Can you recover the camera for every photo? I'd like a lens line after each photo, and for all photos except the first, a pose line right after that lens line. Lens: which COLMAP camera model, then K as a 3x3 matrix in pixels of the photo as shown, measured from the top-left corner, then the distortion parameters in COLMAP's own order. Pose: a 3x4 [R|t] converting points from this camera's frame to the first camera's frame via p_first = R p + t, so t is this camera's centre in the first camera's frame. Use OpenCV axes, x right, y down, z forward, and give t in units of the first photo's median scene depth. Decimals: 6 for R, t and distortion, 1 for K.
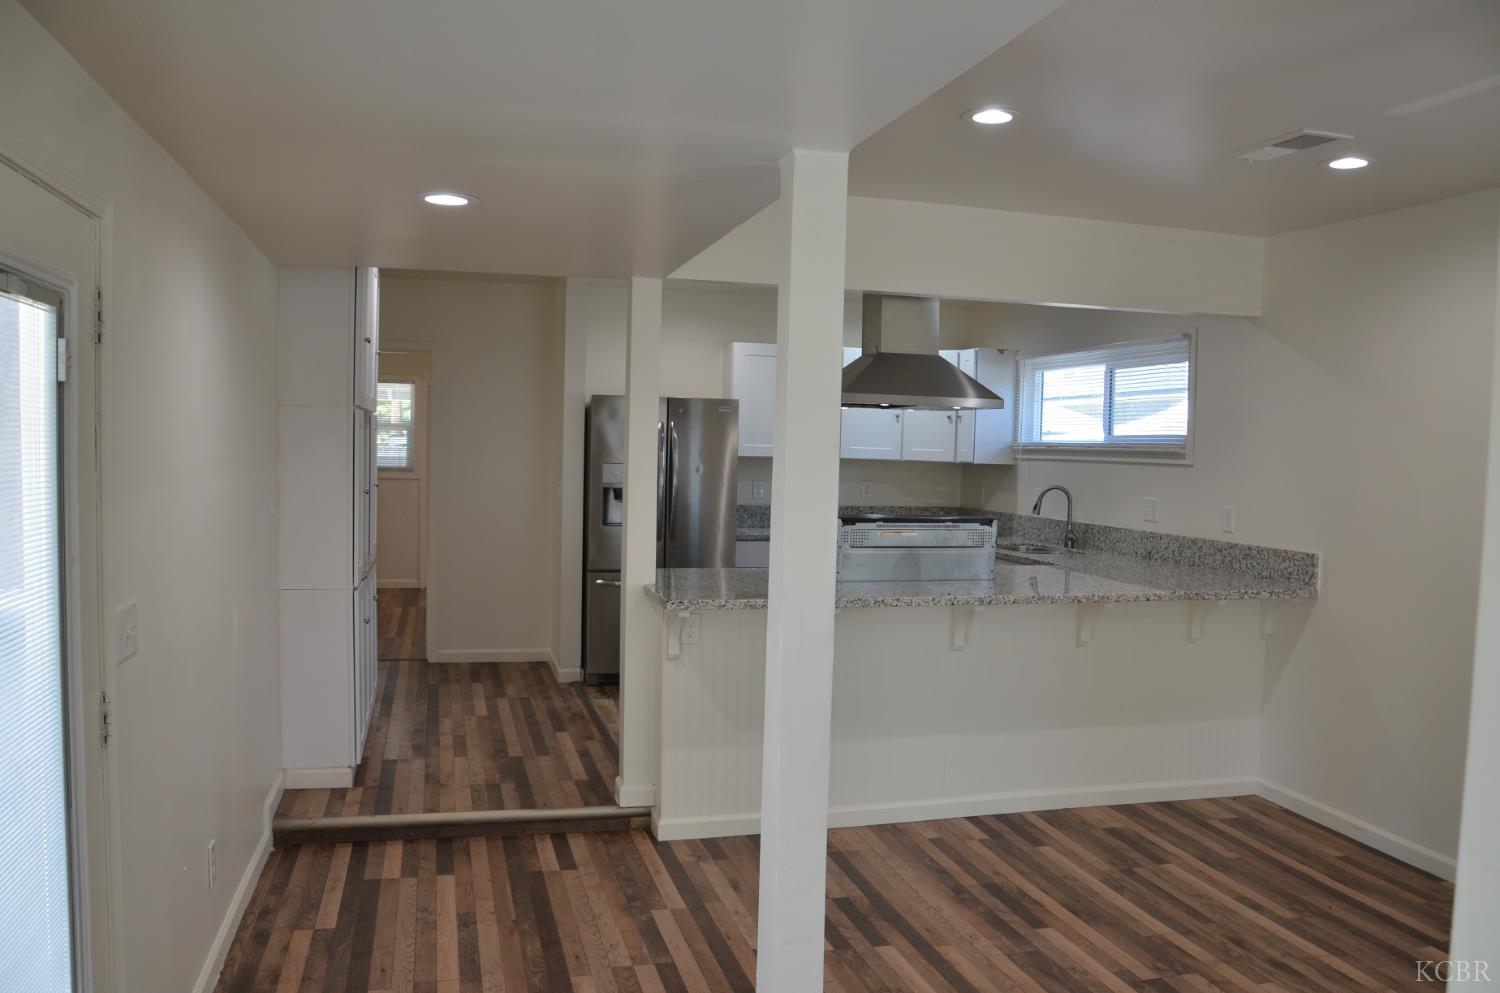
lens RADIAL K [[1177.1, 0, 757.3], [0, 1177.1, 493.1], [0, 0, 1]] dist [-0.131185, 0.100646]
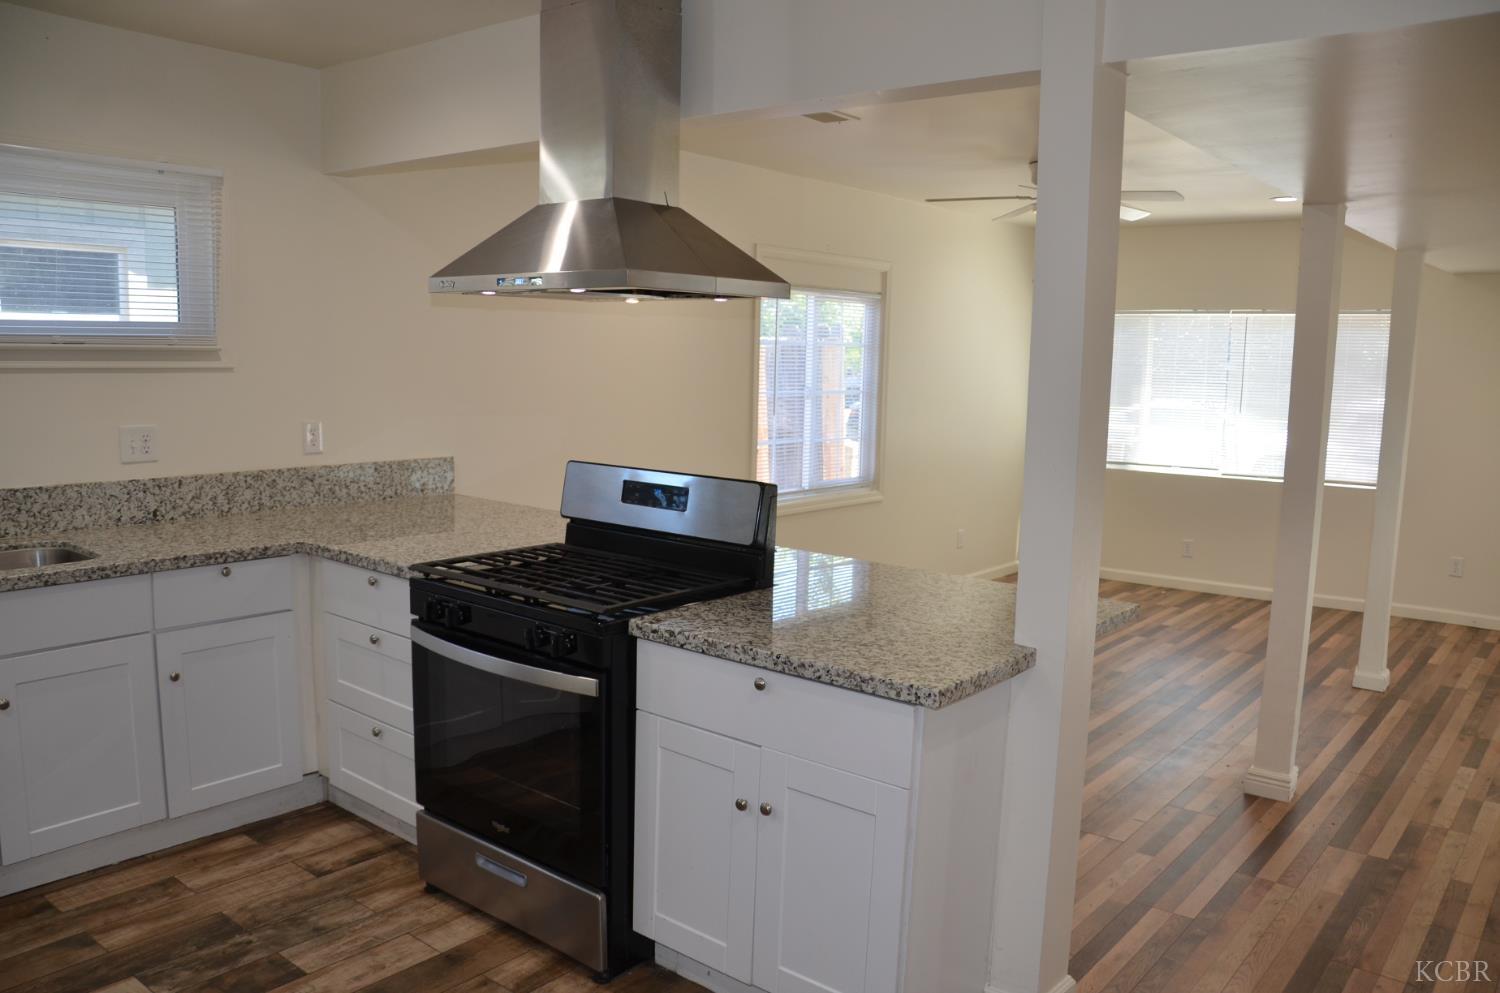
lens RADIAL K [[1177.1, 0, 763.1], [0, 1177.1, 509.7], [0, 0, 1]] dist [-0.131185, 0.100646]
pose [[-0.580081, -0.150188, 0.800593, -0.435498], [-0.003824, 0.983346, 0.181701, -0.079348], [-0.814550, 0.102340, -0.570995, 1.367355]]
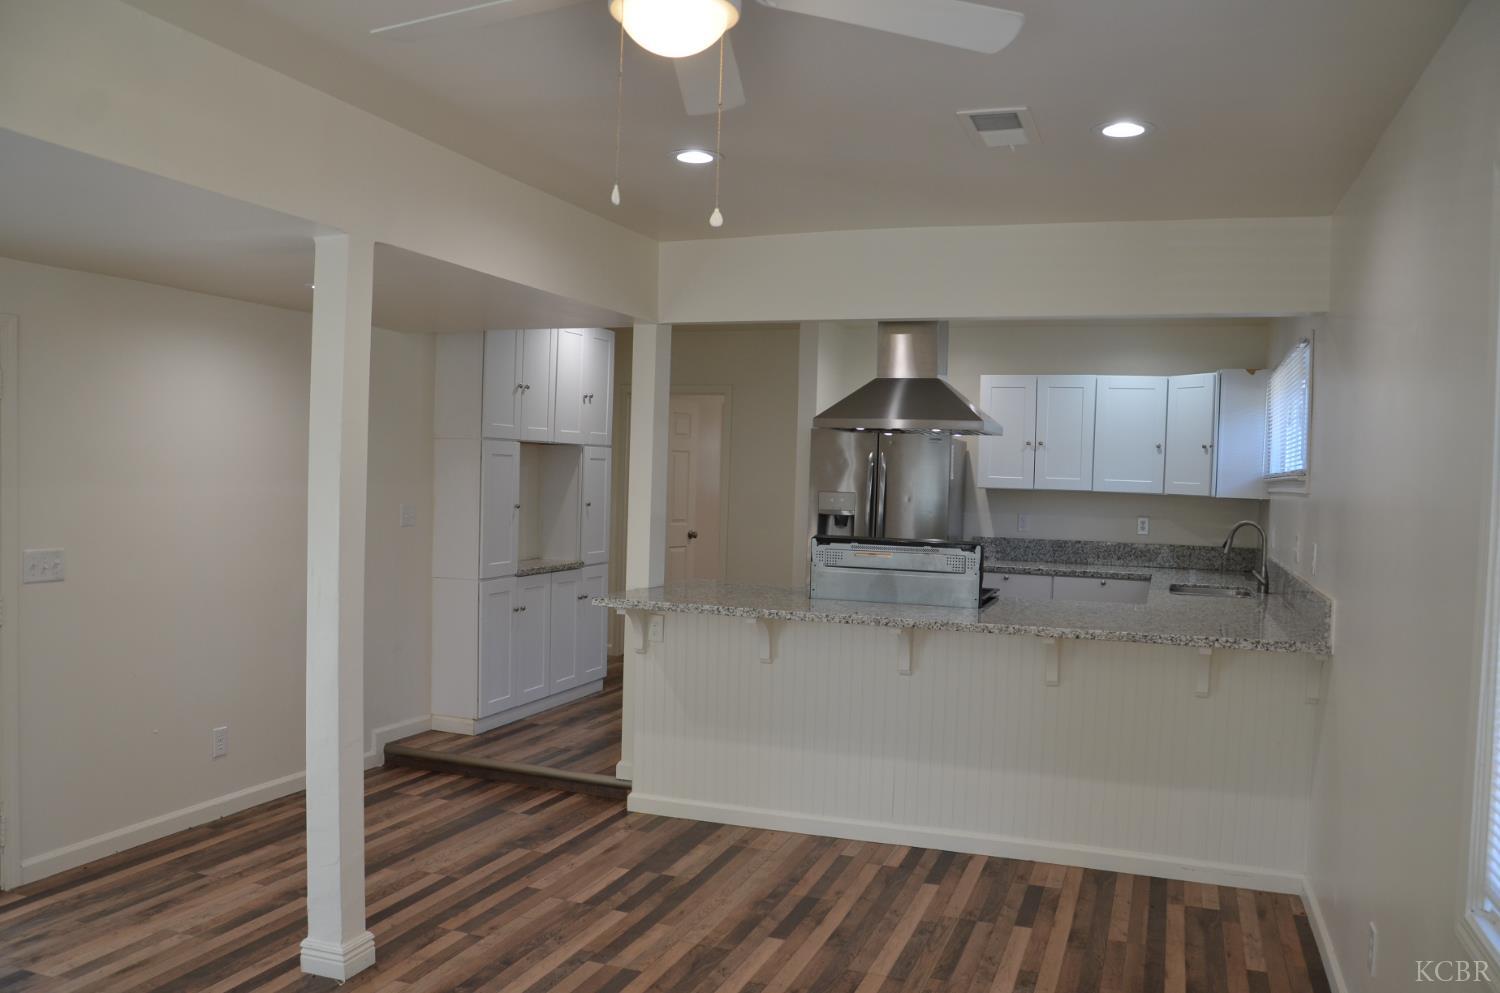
lens RADIAL K [[1177.1, 0, 764.3], [0, 1177.1, 494.7], [0, 0, 1]] dist [-0.131185, 0.100646]
pose [[0.814124, 0.007947, -0.580636, 0.645309], [-0.031307, 0.999053, -0.030222, 0.016169], [0.579846, 0.042783, 0.813602, 0.118901]]
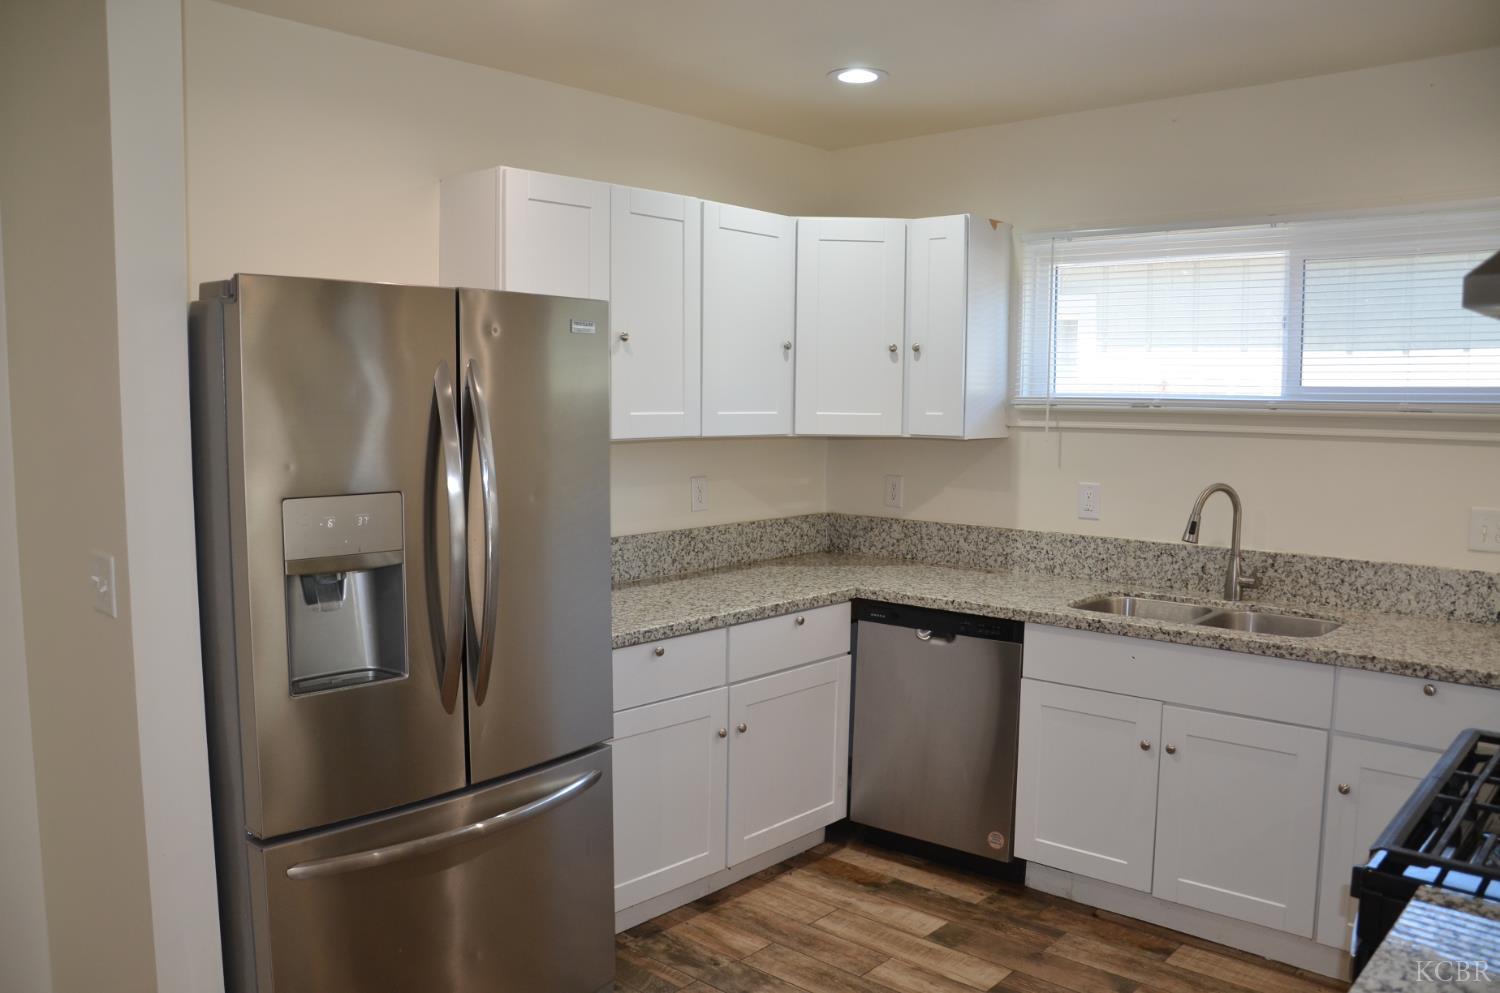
lens RADIAL K [[1177.1, 0, 722.9], [0, 1177.1, 511.1], [0, 0, 1]] dist [-0.131185, 0.100646]
pose [[0.839857, -0.072872, 0.537895, -0.285606], [0.034918, 0.996148, 0.080434, -0.060081], [-0.541684, -0.048771, 0.839166, 0.964145]]
